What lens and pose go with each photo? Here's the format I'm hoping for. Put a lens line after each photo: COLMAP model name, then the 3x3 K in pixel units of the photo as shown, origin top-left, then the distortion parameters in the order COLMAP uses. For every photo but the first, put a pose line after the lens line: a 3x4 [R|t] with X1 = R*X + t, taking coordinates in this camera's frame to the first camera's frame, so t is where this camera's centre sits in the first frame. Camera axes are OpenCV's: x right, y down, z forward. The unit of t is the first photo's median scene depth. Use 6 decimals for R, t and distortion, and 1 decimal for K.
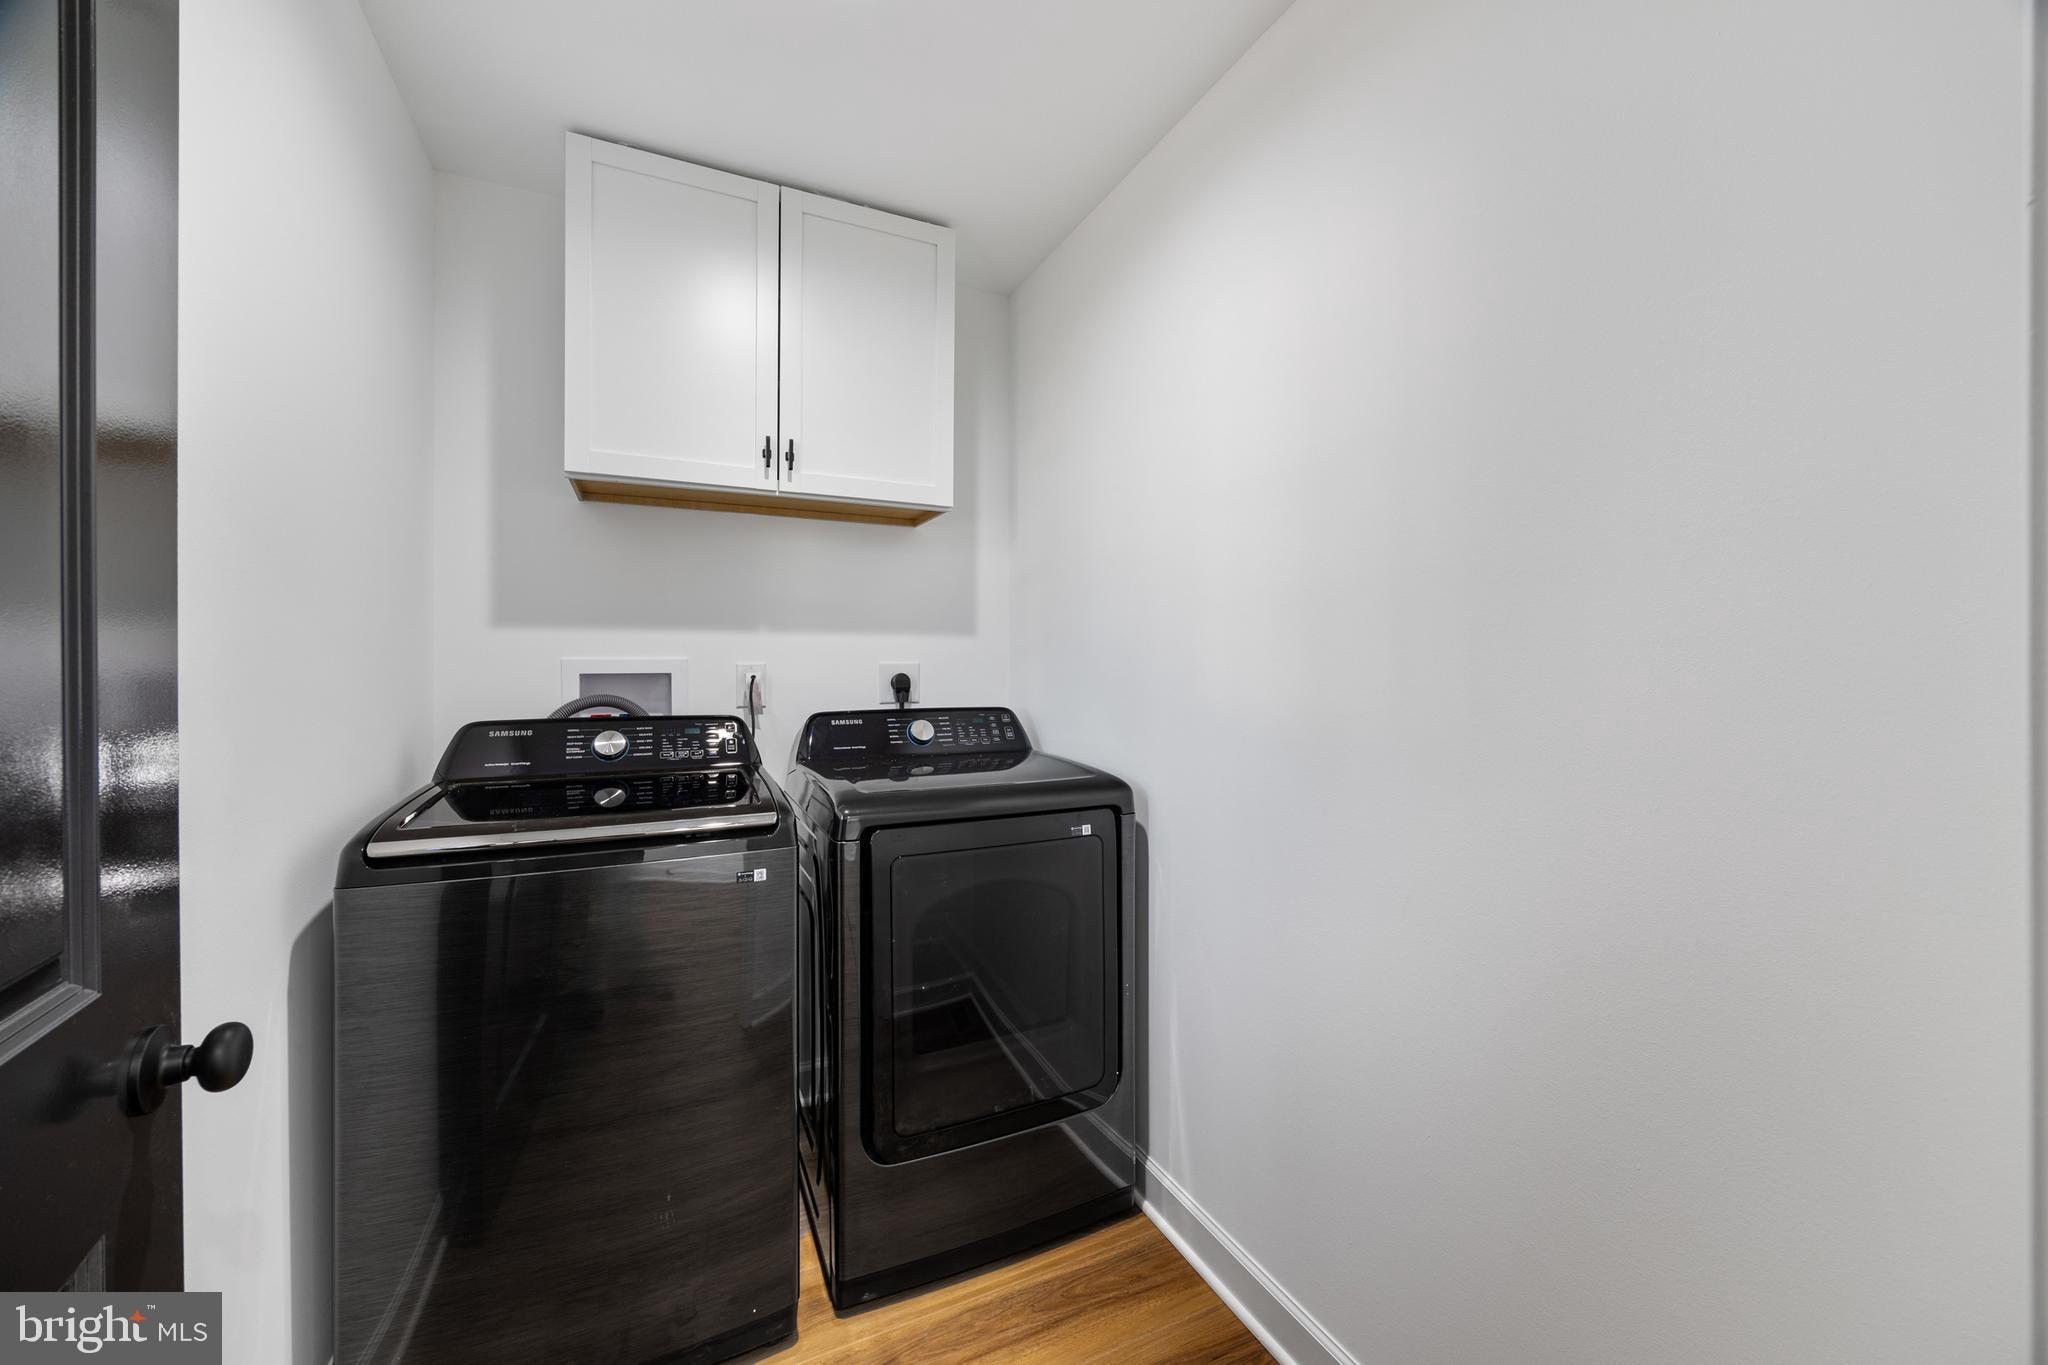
lens RADIAL K [[806.9, 0, 1014.9], [0, 806.9, 666.0], [0, 0, 1]] dist [0.000288, -0.000920]
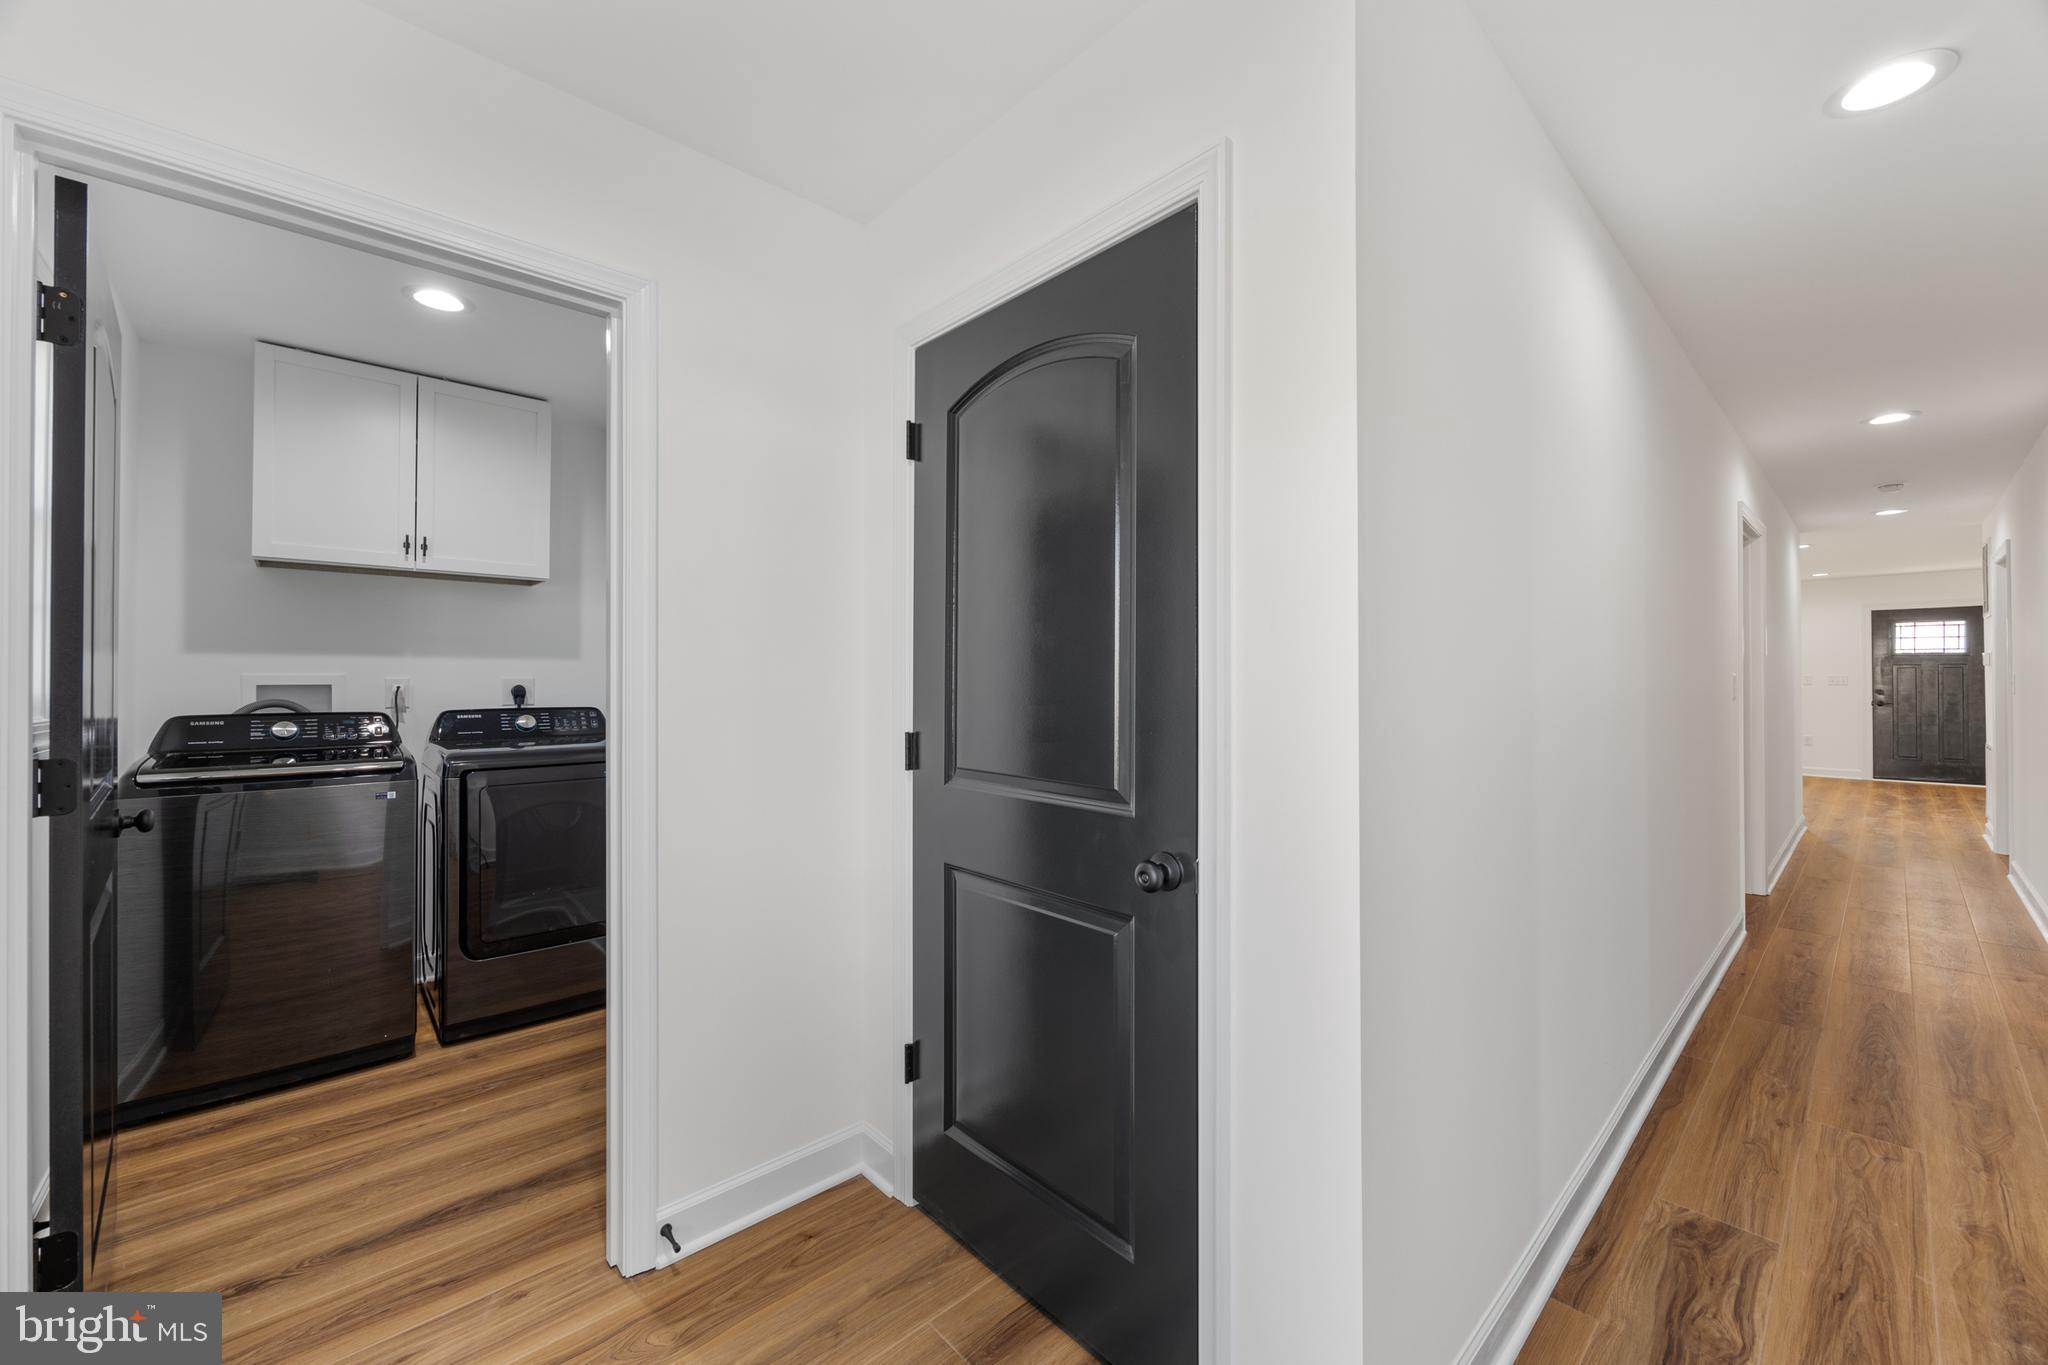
lens RADIAL K [[806.9, 0, 1013.3], [0, 806.9, 671.3], [0, 0, 1]] dist [0.000288, -0.000920]
pose [[0.953891, 0.005076, 0.300111, 0.343729], [-0.002022, 0.999943, -0.010486, -0.002422], [-0.300148, 0.009396, 0.953846, -0.838548]]
